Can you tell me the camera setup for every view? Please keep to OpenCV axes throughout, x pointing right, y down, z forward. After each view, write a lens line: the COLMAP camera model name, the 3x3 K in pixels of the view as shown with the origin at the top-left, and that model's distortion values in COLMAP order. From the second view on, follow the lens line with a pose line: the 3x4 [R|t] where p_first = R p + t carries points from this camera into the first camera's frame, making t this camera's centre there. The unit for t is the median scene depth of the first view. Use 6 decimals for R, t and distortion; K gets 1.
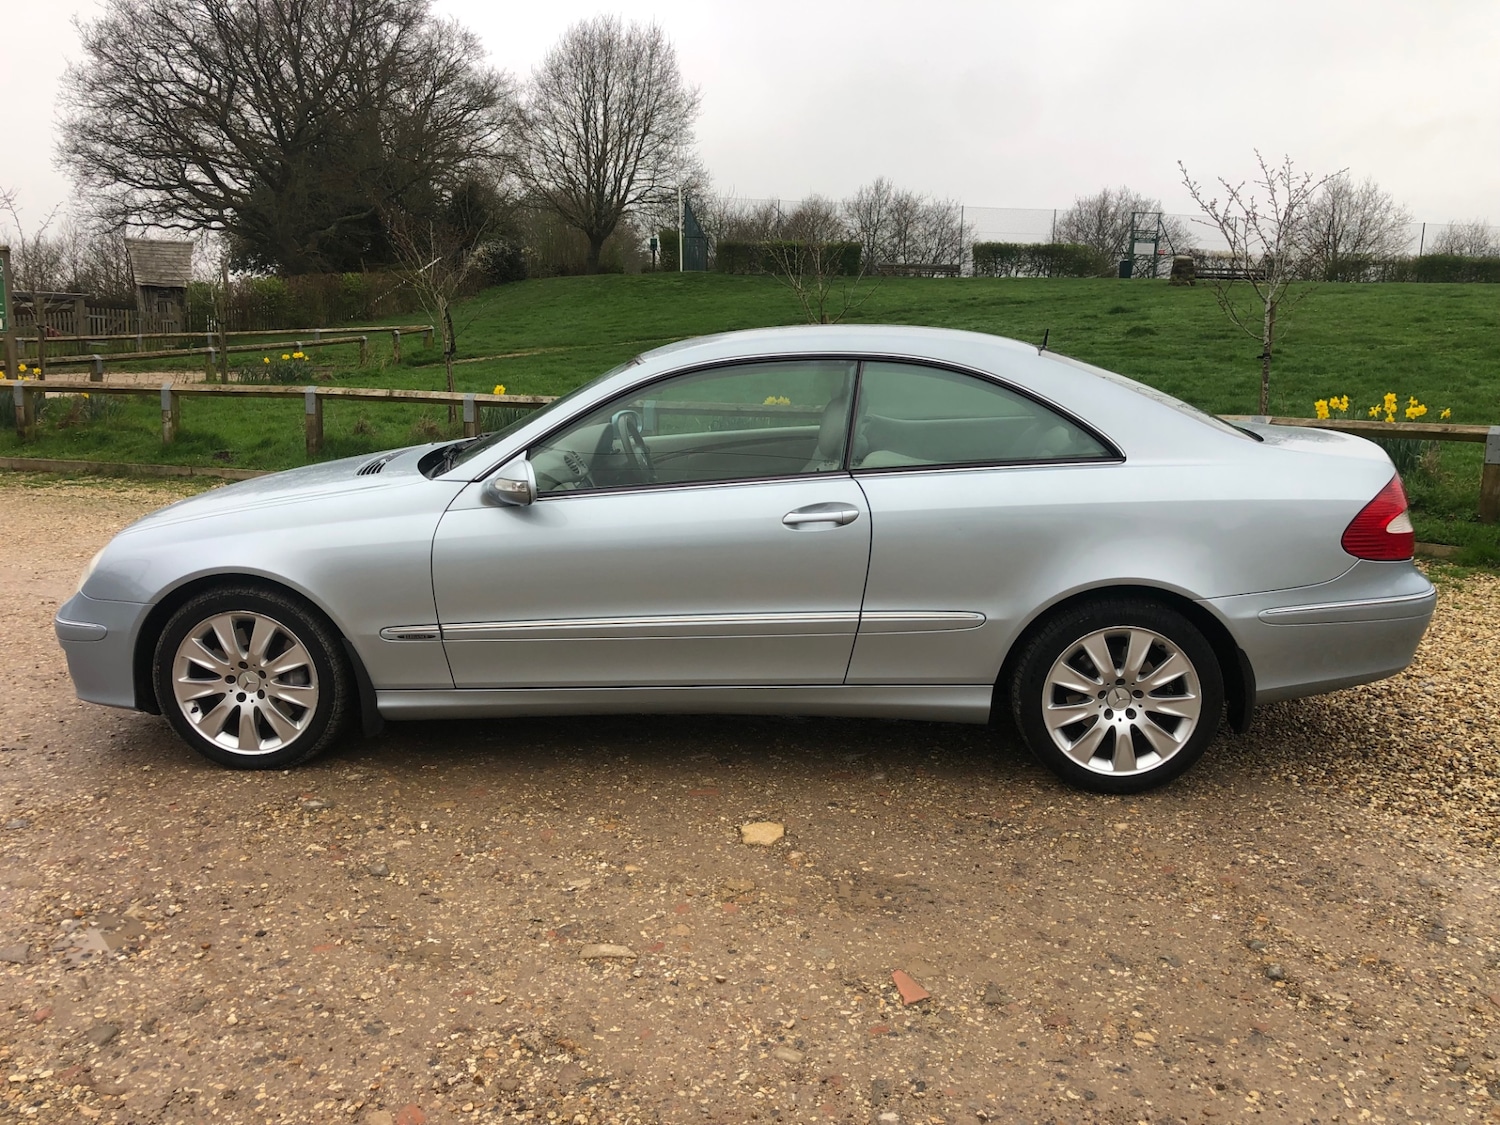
lens RADIAL K [[1228.3, 0, 760.9], [0, 1228.3, 560.1], [0, 0, 1]] dist [0.007907, -0.000526]
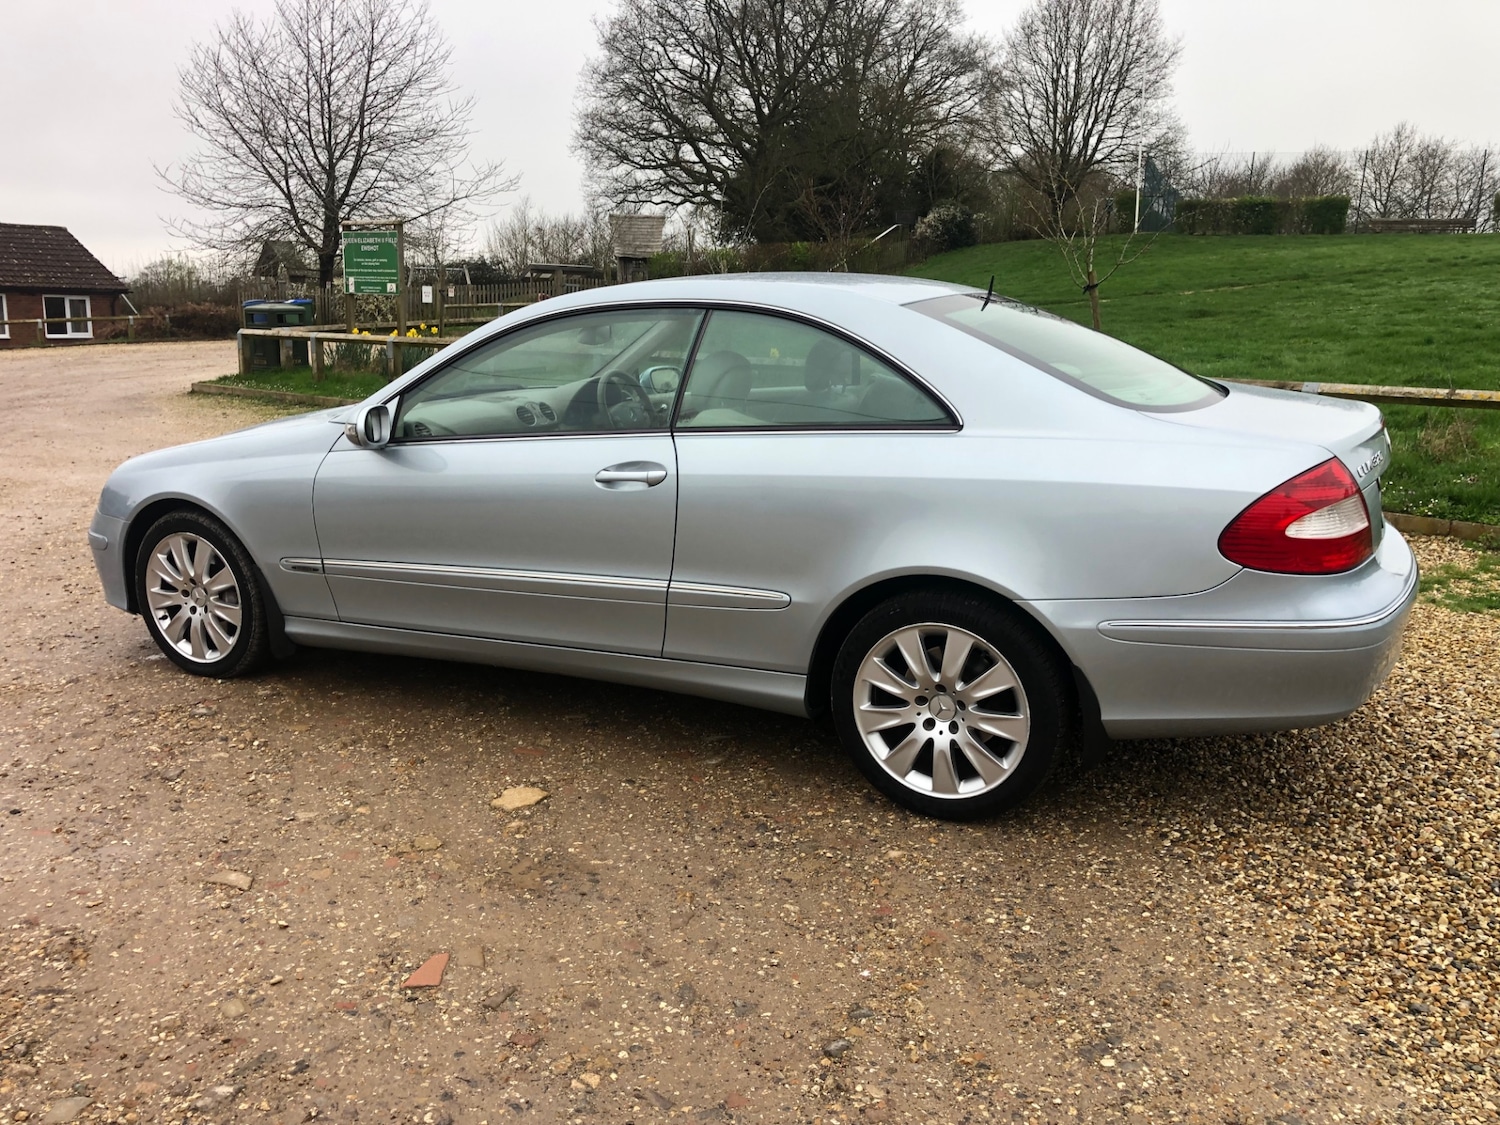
lens RADIAL K [[1228.3, 0, 750.4], [0, 1228.3, 560.0], [0, 0, 1]] dist [0.007907, -0.000526]
pose [[0.923482, 0.079645, -0.375284, 0.467281], [-0.070238, 0.996779, 0.038703, -0.013077], [0.377158, -0.009382, 0.926102, 0.157362]]
